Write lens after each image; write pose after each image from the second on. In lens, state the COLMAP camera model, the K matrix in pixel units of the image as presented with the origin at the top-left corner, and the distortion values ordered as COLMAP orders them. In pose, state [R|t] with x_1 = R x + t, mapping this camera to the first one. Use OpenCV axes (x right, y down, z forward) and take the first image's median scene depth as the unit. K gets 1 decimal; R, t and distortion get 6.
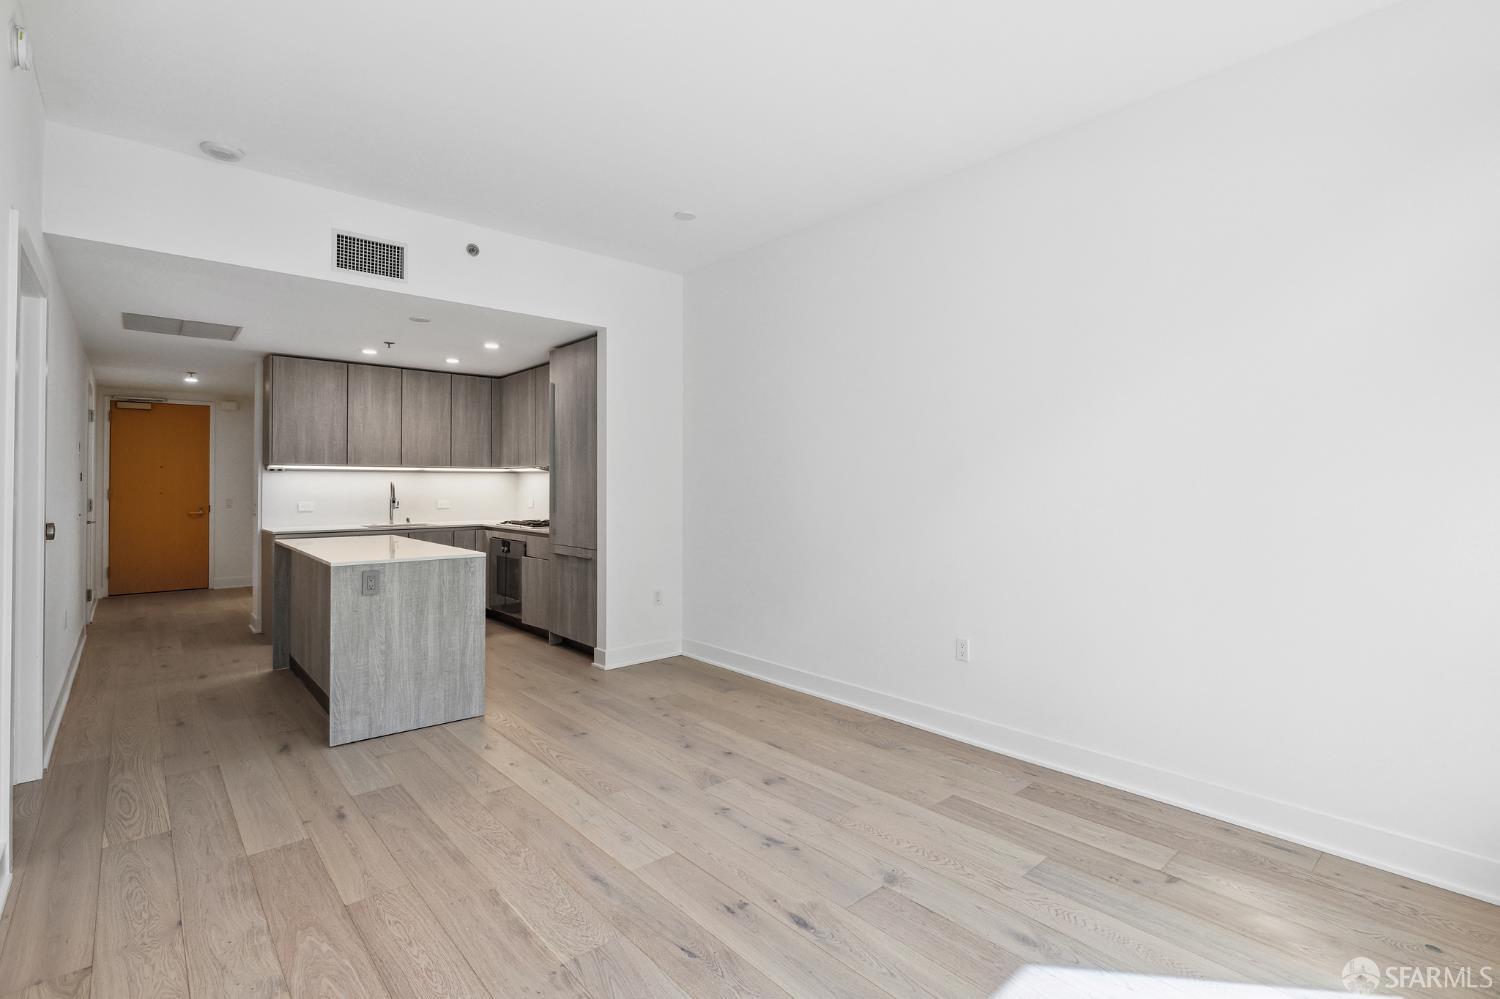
lens RADIAL K [[692.2, 0, 739.7], [0, 692.2, 478.8], [0, 0, 1]] dist [-0.001404, 0.000338]
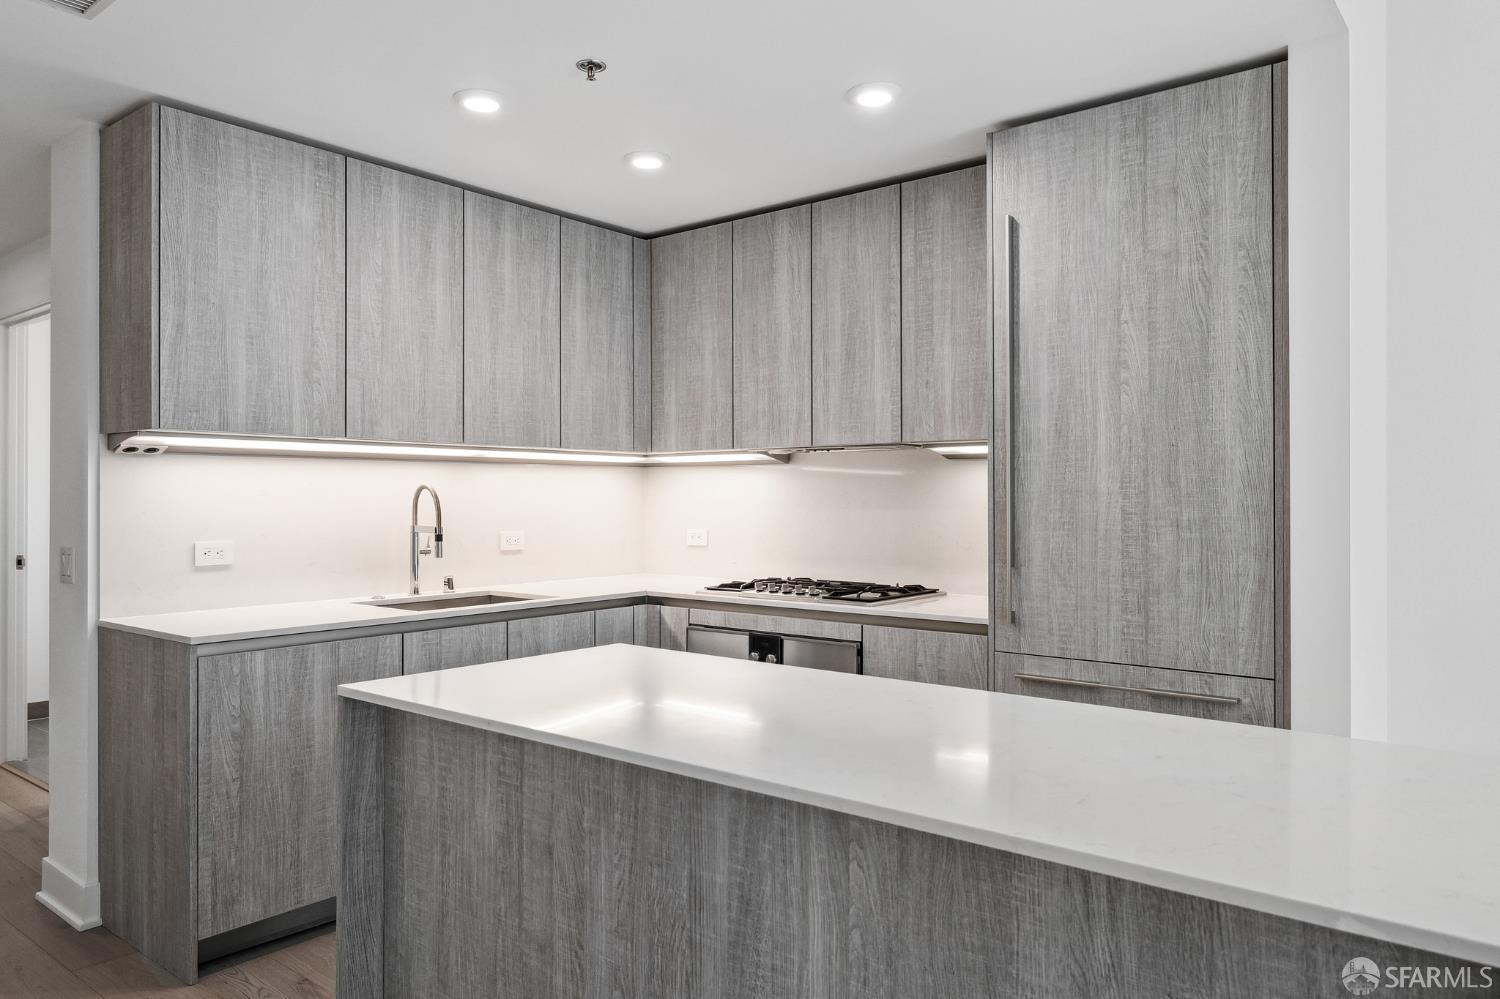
lens RADIAL K [[1027.7, 0, 749.2], [0, 1027.7, 493.8], [0, 0, 1]] dist [0.005008, 0.000311]
pose [[0.985986, -0.000360, 0.166830, -0.752360], [-0.000647, 0.999982, 0.005986, 0.009606], [-0.166829, -0.006010, 0.985967, 0.727677]]
